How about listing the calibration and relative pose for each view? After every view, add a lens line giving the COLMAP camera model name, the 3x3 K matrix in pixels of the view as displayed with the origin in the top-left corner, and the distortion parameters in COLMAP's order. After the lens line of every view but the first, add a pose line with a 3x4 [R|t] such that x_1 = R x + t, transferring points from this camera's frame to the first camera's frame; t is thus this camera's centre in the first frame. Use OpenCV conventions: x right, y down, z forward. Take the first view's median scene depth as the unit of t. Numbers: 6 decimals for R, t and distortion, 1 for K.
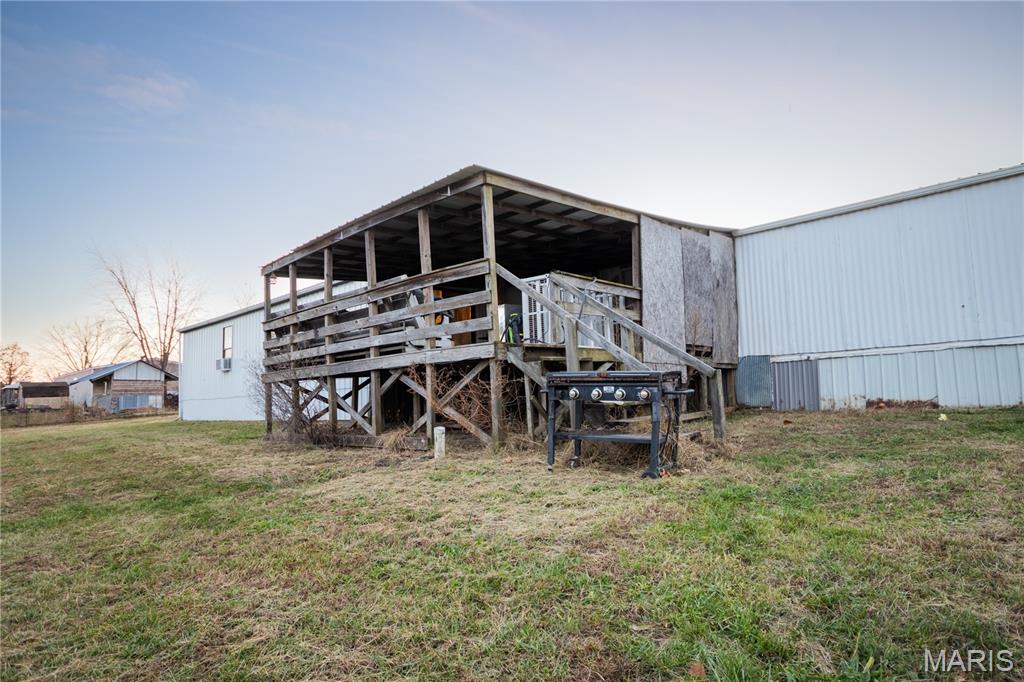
lens RADIAL K [[604.0, 0, 515.5], [0, 604.0, 345.3], [0, 0, 1]] dist [0.018686, 0.001395]
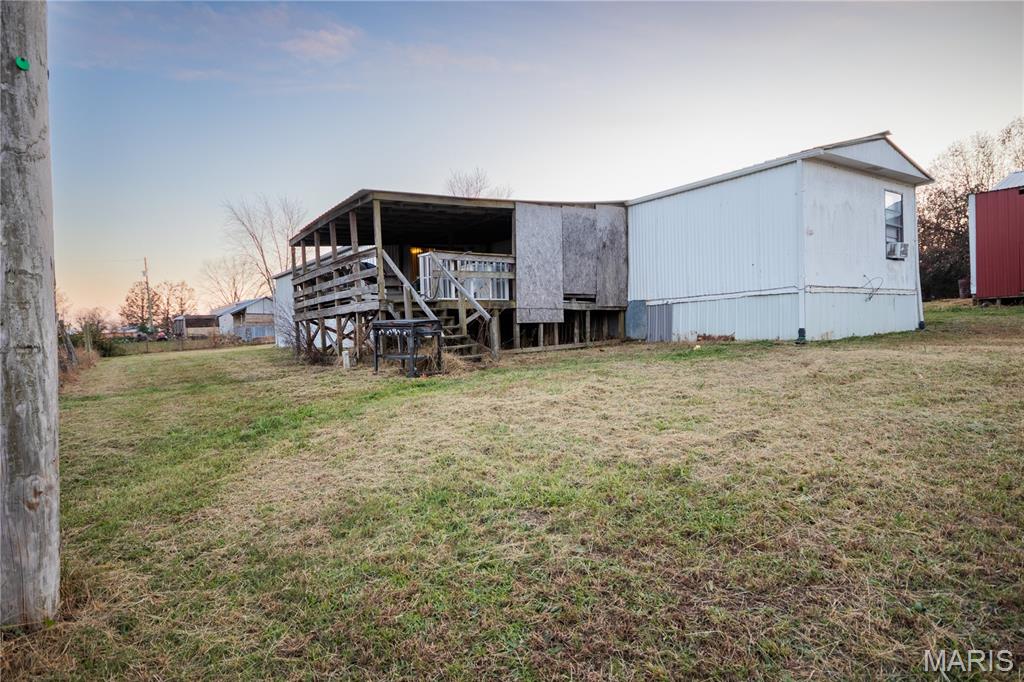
lens RADIAL K [[604.0, 0, 508.8], [0, 604.0, 340.9], [0, 0, 1]] dist [0.018686, 0.001395]
pose [[0.979865, 0.005994, -0.199573, 0.408722], [0.015539, 0.994228, 0.106153, -0.040398], [0.199058, -0.107117, 0.974116, -0.341314]]
